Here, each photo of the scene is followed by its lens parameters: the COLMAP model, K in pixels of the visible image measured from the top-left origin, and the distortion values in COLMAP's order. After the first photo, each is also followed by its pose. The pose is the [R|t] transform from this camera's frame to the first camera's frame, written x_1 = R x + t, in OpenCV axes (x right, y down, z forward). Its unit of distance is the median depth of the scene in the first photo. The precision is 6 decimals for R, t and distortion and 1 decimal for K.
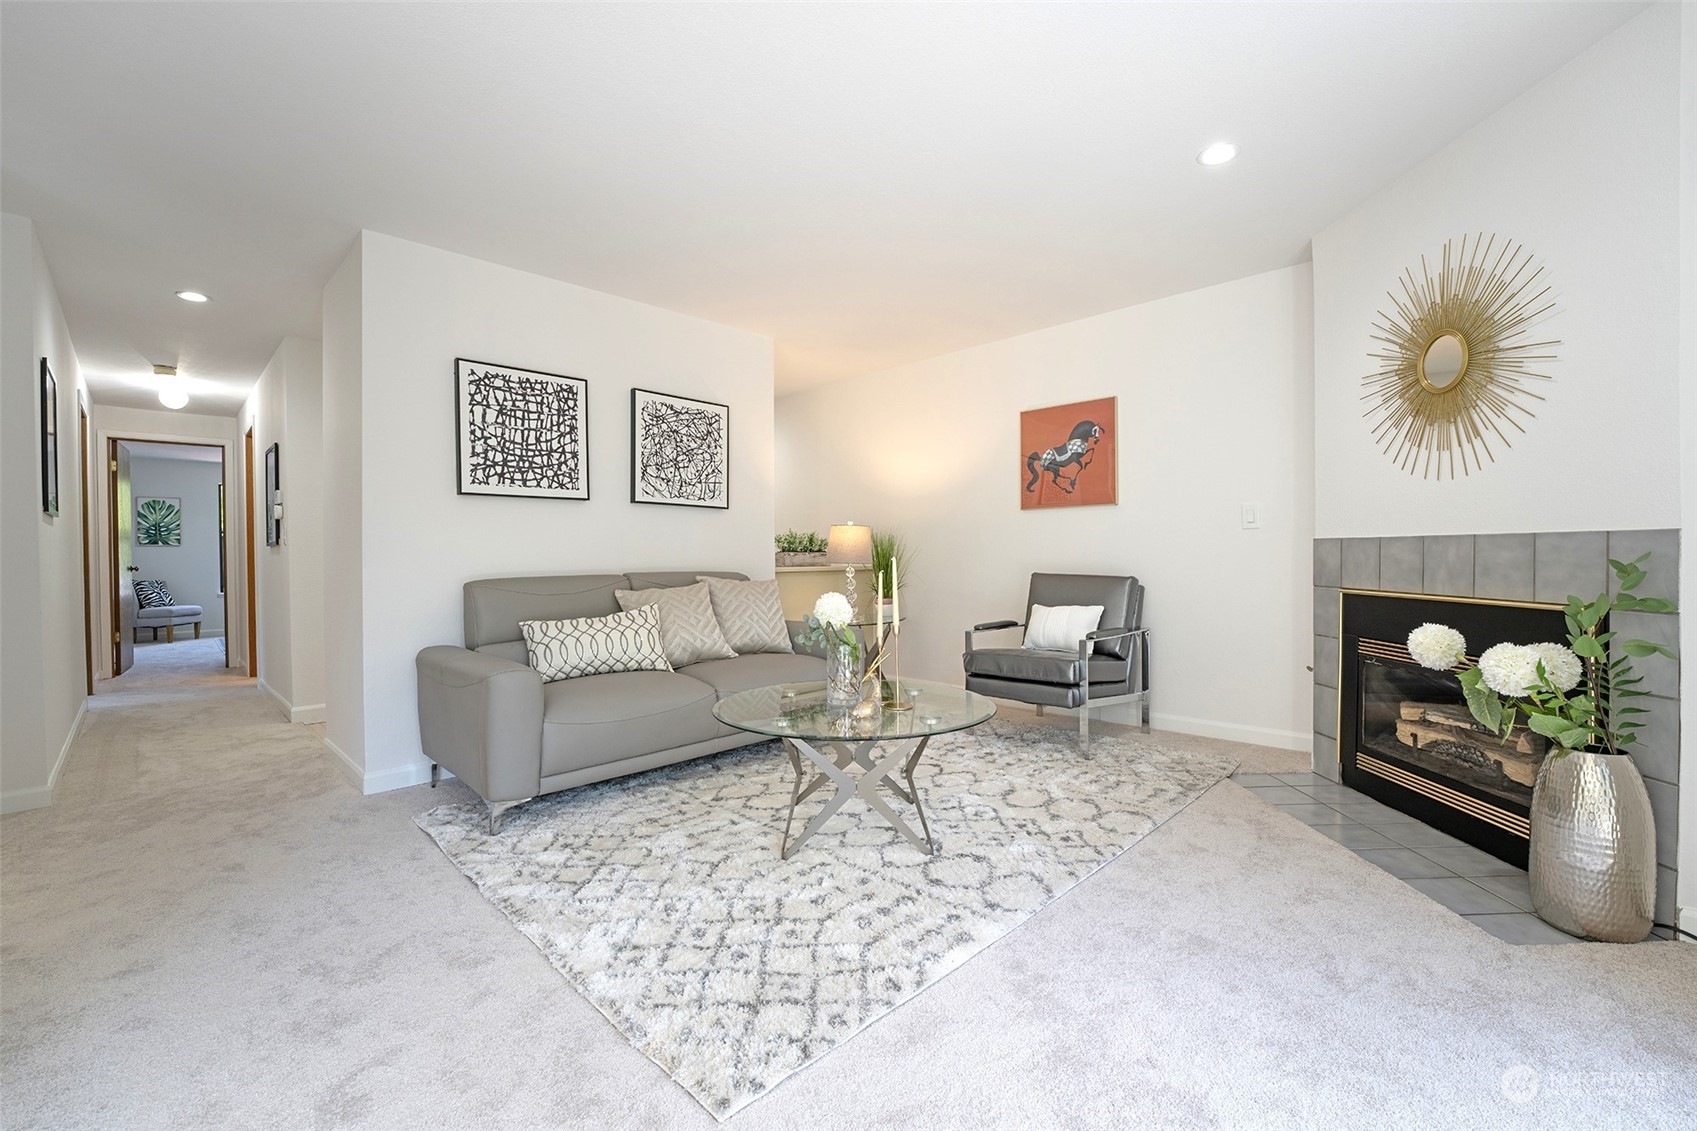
lens RADIAL K [[719.7, 0, 850.2], [0, 719.7, 566.8], [0, 0, 1]] dist [-0.025792, 0.002026]
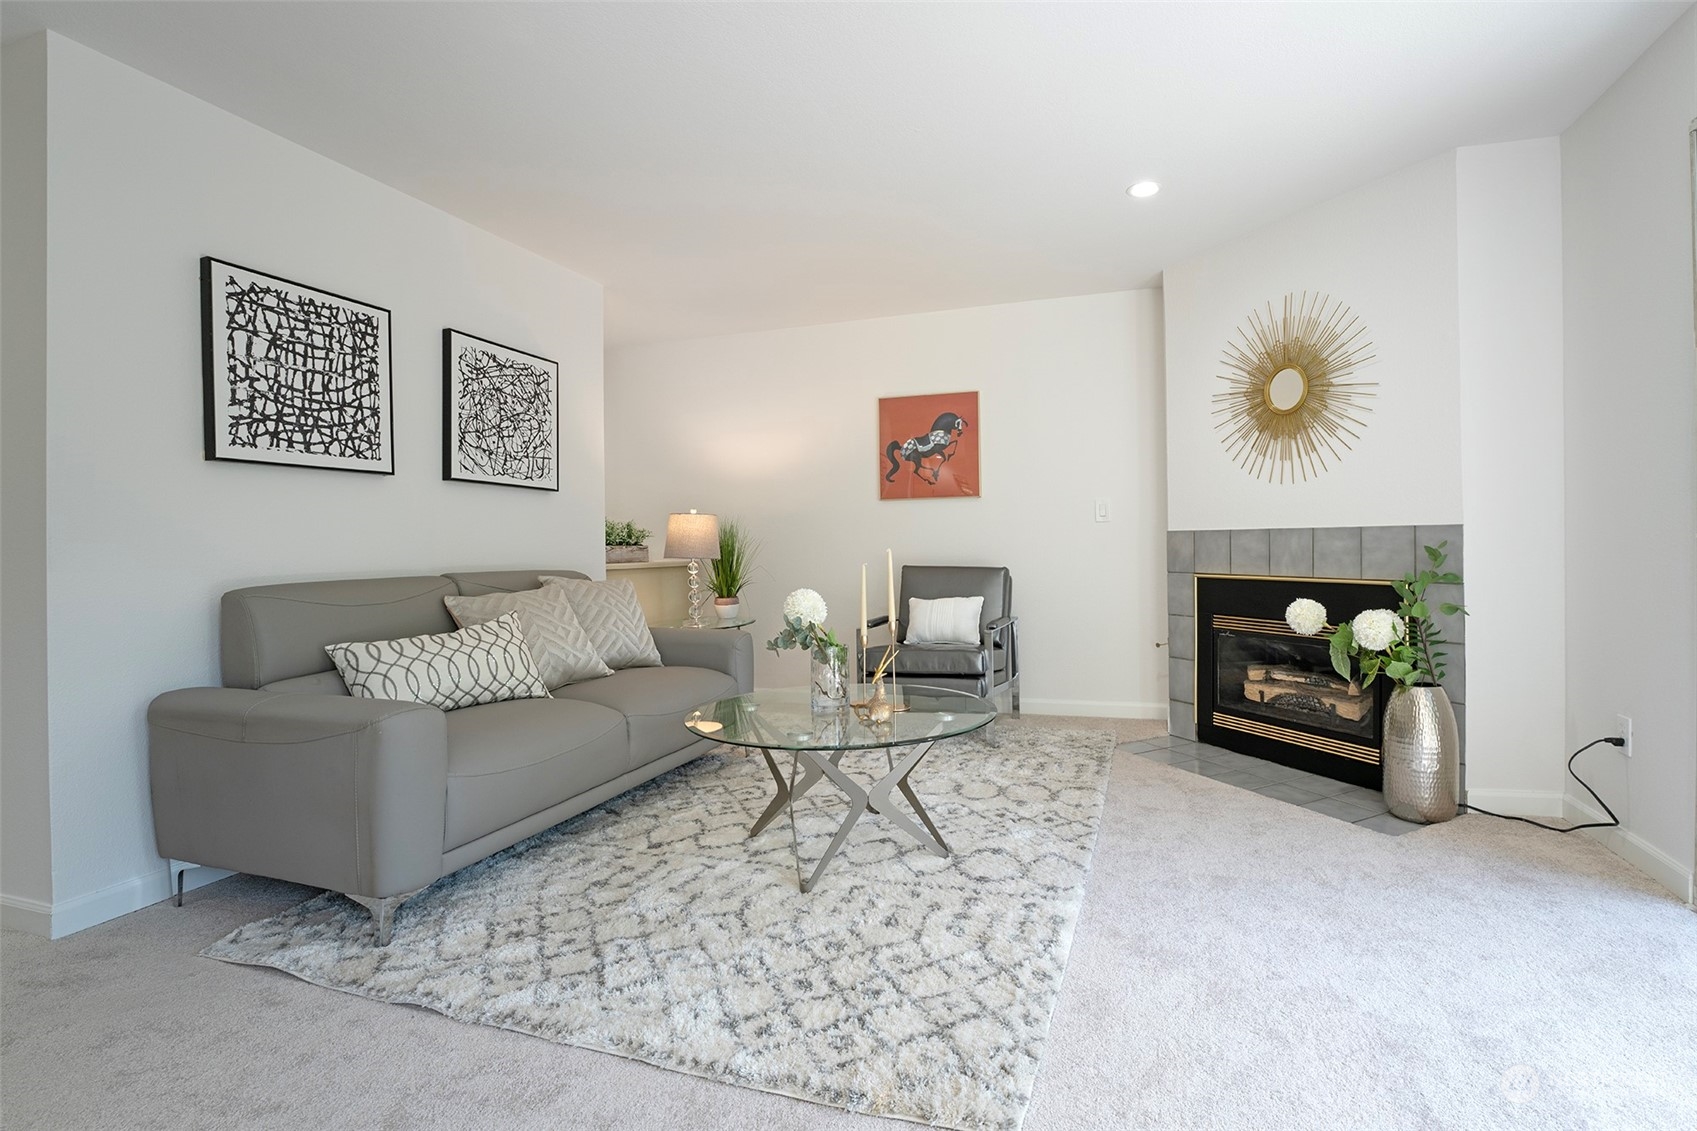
lens RADIAL K [[824.1, 0, 851.1], [0, 824.1, 552.5], [0, 0, 1]] dist [-0.025478, 0.001431]
pose [[0.887871, -0.007886, 0.460025, -0.427769], [0.014151, 0.999848, -0.010174, 0.001469], [-0.459875, 0.015543, 0.887847, 0.060918]]
